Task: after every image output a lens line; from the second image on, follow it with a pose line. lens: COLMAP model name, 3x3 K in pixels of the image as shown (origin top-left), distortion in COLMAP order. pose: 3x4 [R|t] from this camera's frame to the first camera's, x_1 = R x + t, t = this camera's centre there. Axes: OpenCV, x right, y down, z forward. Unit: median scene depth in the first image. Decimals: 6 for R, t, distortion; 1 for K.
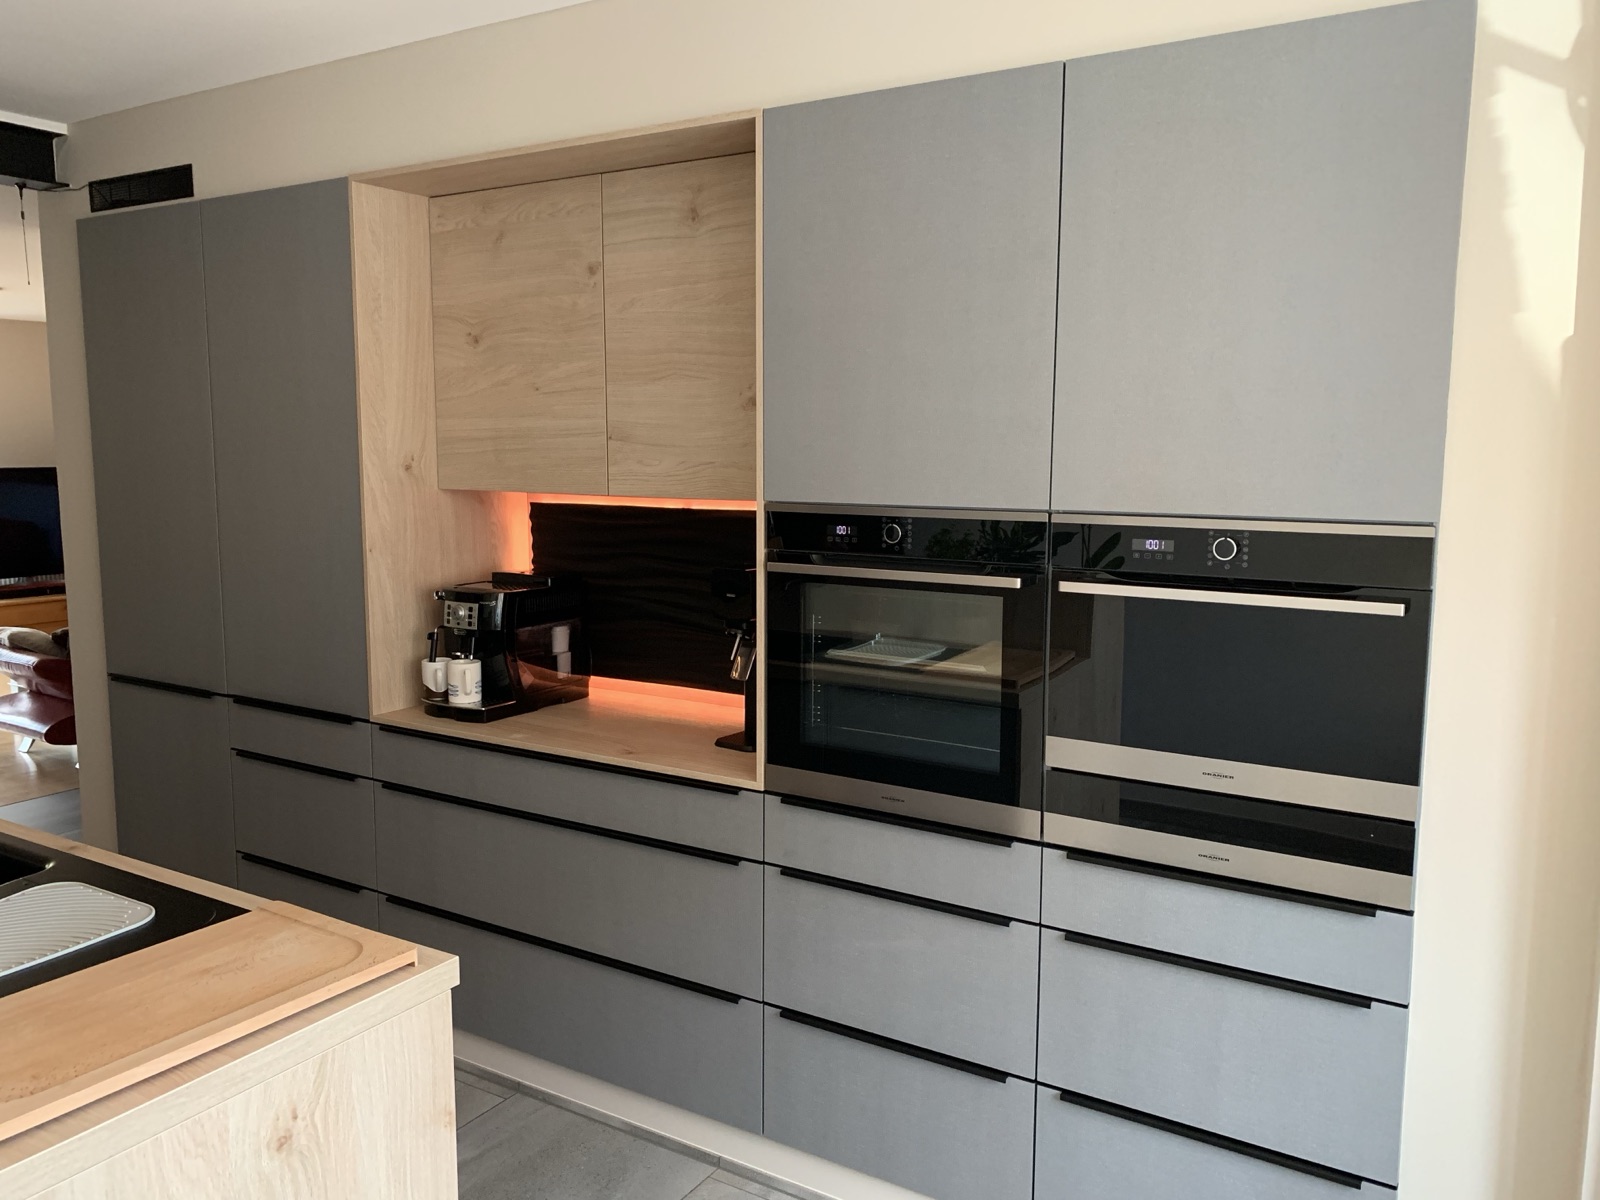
lens RADIAL K [[1232.4, 0, 800.0], [0, 1232.4, 600.0], [0, 0, 1]] dist [0.014763, -0.004305]
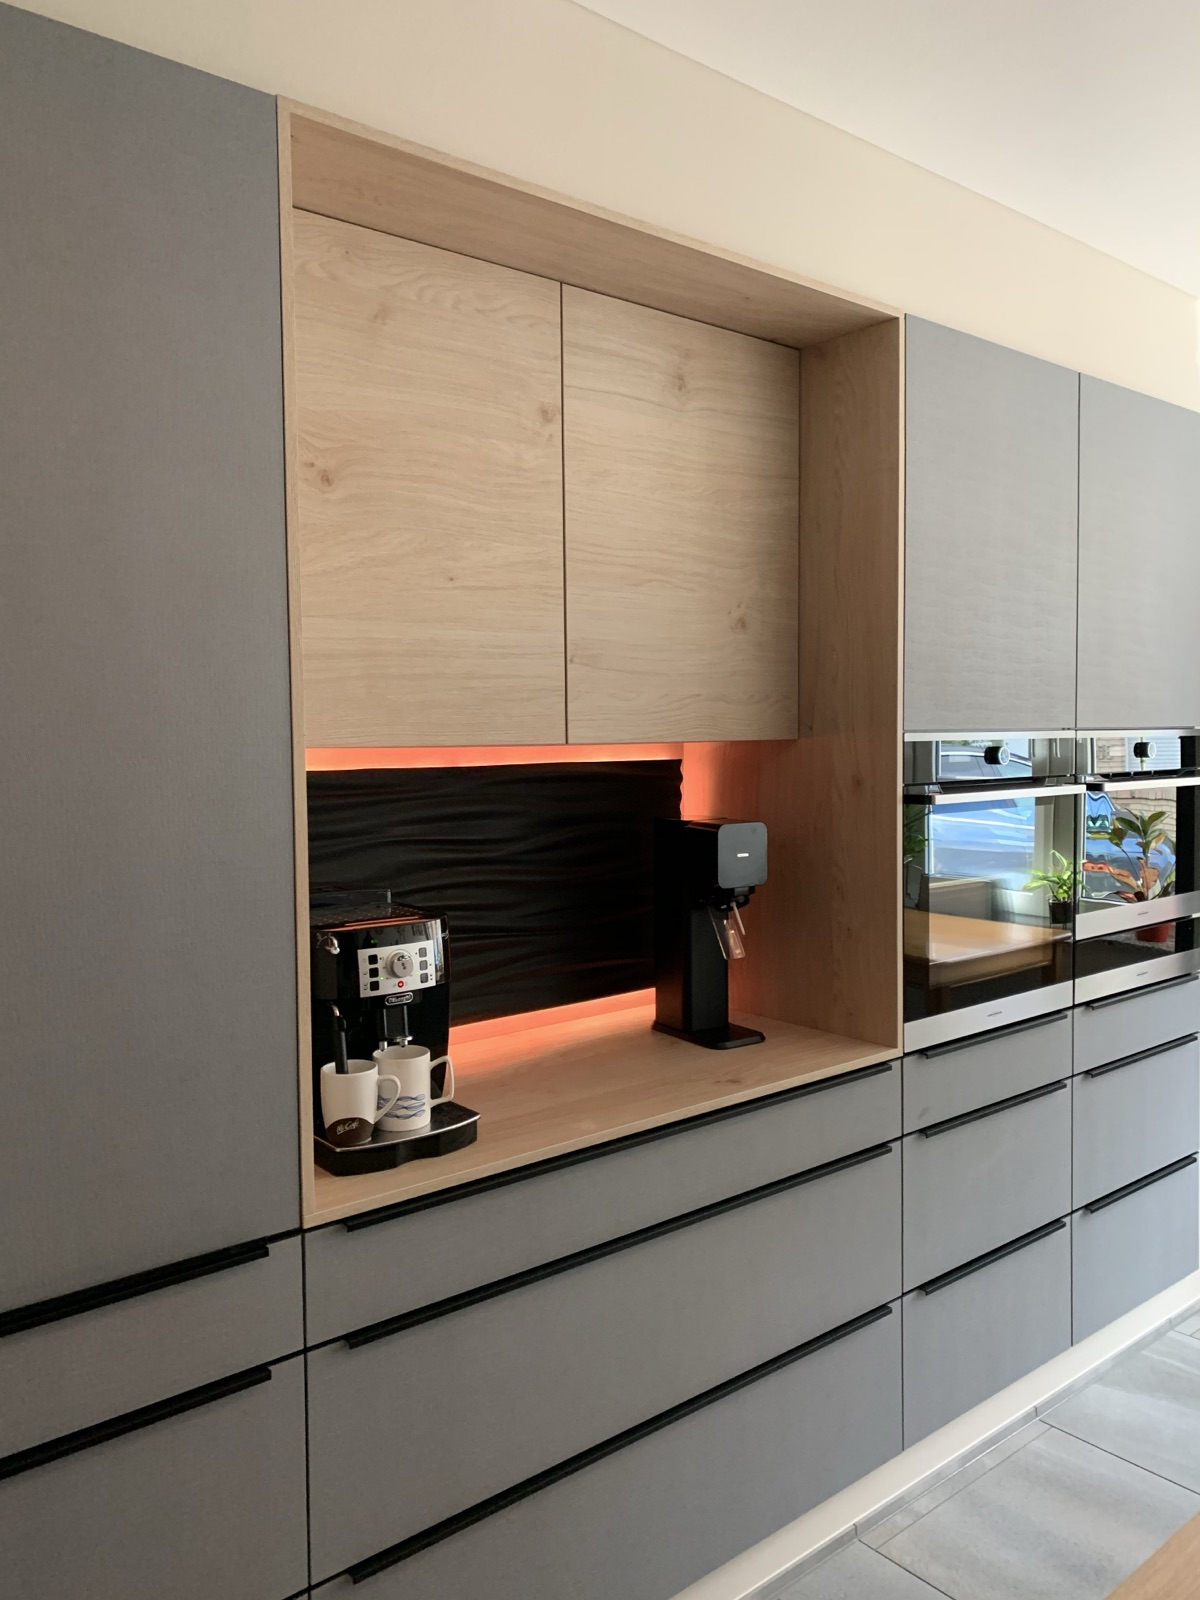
lens RADIAL K [[1232.4, 0, 606.2], [0, 1232.4, 805.5], [0, 0, 1]] dist [0.014763, -0.004305]
pose [[0.315699, -0.064880, 0.946639, -0.810836], [0.135857, 0.990471, 0.022576, -0.063657], [-0.939083, 0.121480, 0.321505, 0.768036]]
